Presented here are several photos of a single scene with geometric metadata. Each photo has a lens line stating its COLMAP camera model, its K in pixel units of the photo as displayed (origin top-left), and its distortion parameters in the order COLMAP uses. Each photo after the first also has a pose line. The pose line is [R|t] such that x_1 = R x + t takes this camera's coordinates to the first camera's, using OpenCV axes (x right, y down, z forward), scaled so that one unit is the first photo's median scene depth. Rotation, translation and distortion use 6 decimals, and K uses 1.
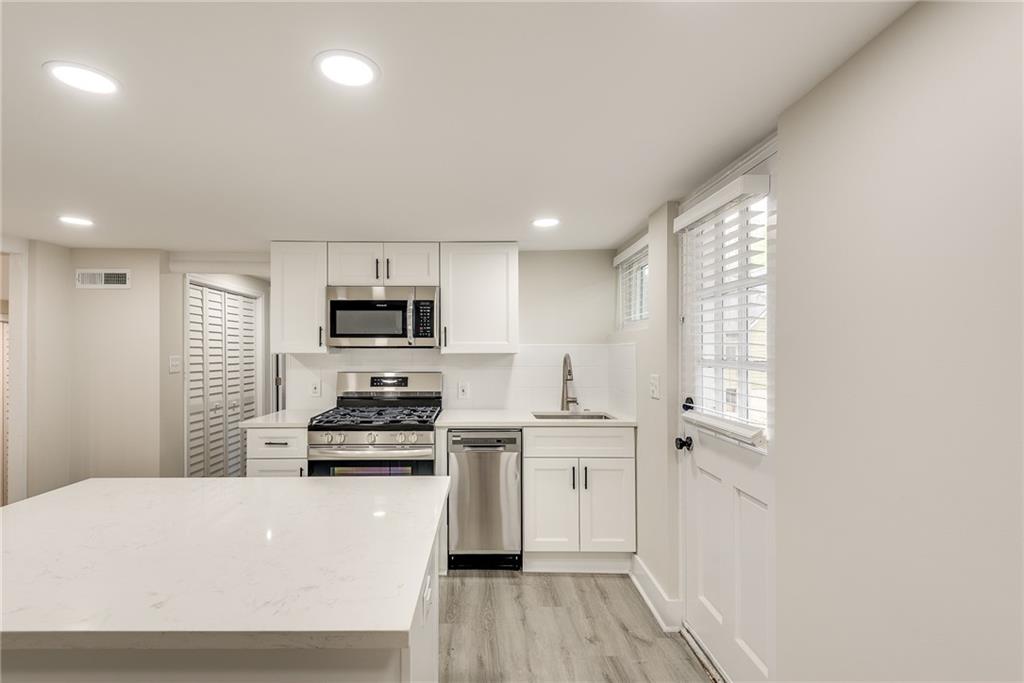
lens RADIAL K [[471.2, 0, 483.5], [0, 471.2, 350.5], [0, 0, 1]] dist [0.028781, -0.012138]
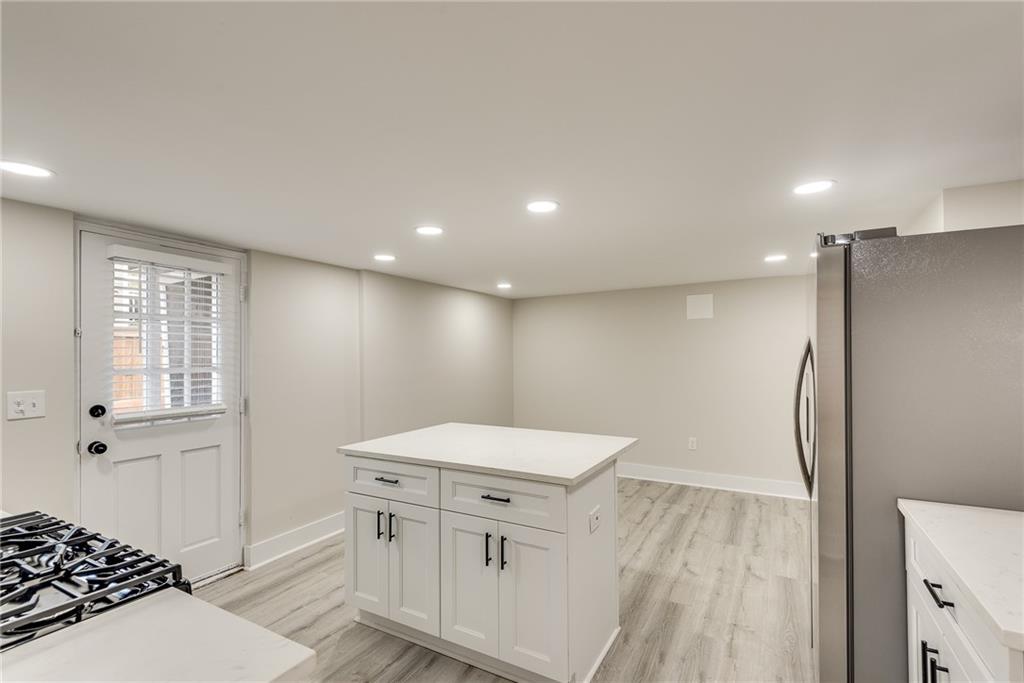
lens RADIAL K [[471.2, 0, 513.8], [0, 471.2, 353.1], [0, 0, 1]] dist [0.028781, -0.012138]
pose [[-0.874500, 0.013749, 0.484830, -0.673665], [0.012445, 0.999905, -0.005907, -0.001721], [-0.484865, 0.000868, -0.874588, 1.078642]]
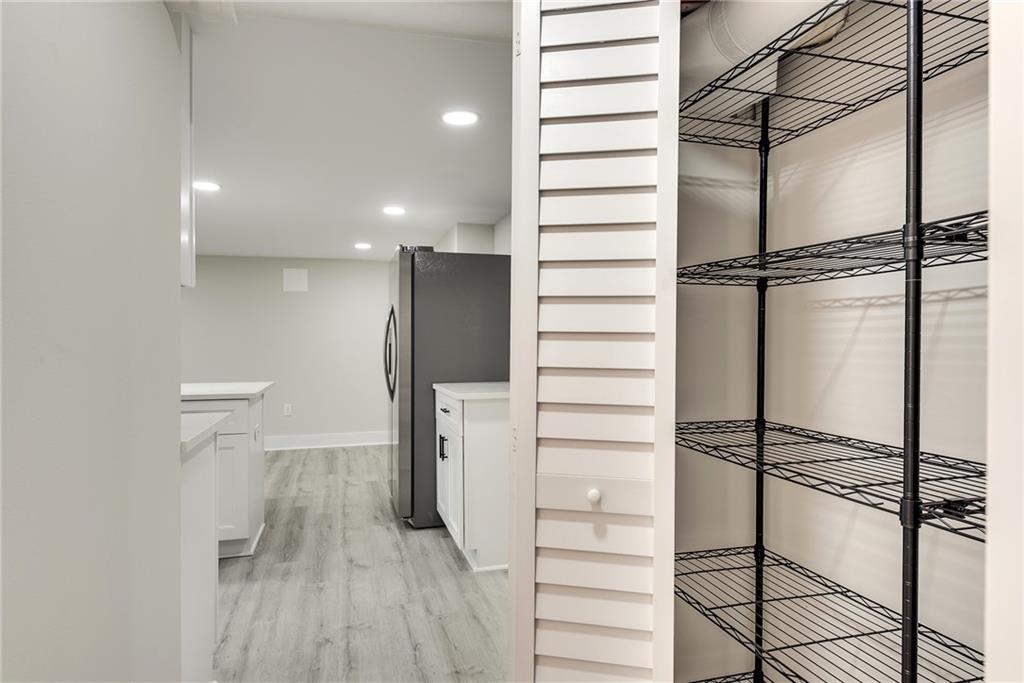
lens RADIAL K [[601.5, 0, 498.7], [0, 601.5, 342.8], [0, 0, 1]] dist [0.032679, -0.003858]
pose [[-0.965250, 0.008442, -0.261192, -0.589370], [0.008257, 0.999964, 0.001806, 0.063343], [0.261198, -0.000413, -0.965285, 1.669128]]
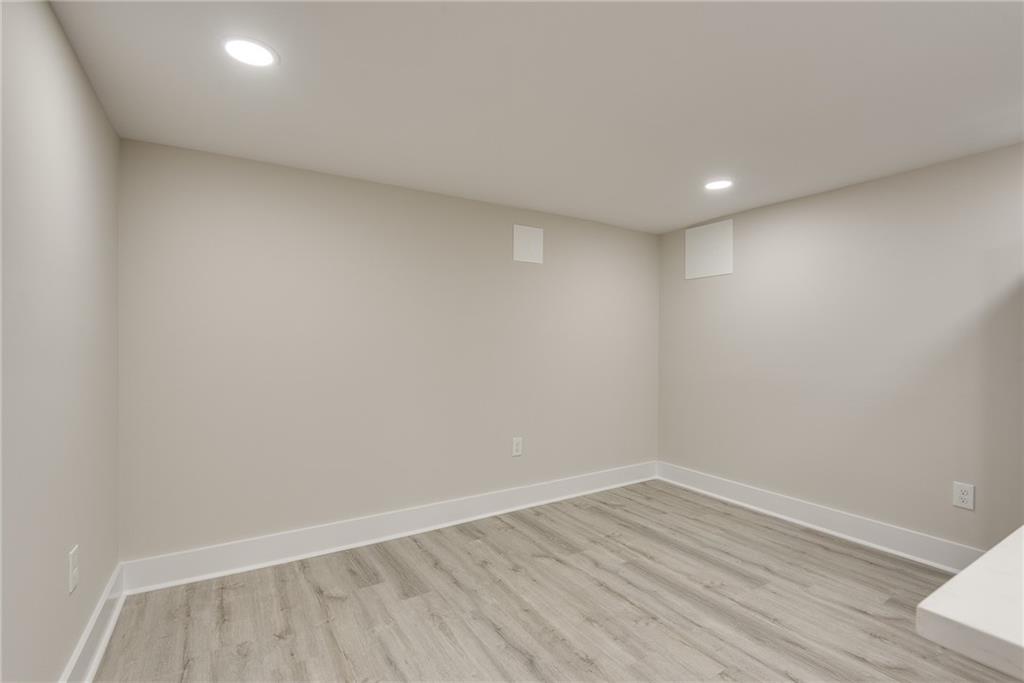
lens RADIAL K [[471.2, 0, 510.1], [0, 471.2, 335.1], [0, 0, 1]] dist [0.028781, -0.012138]
pose [[-0.842184, -0.006032, -0.539156, 0.161883], [-0.001392, 0.999958, -0.009012, 0.056240], [0.539188, -0.006839, -0.842157, 0.299716]]
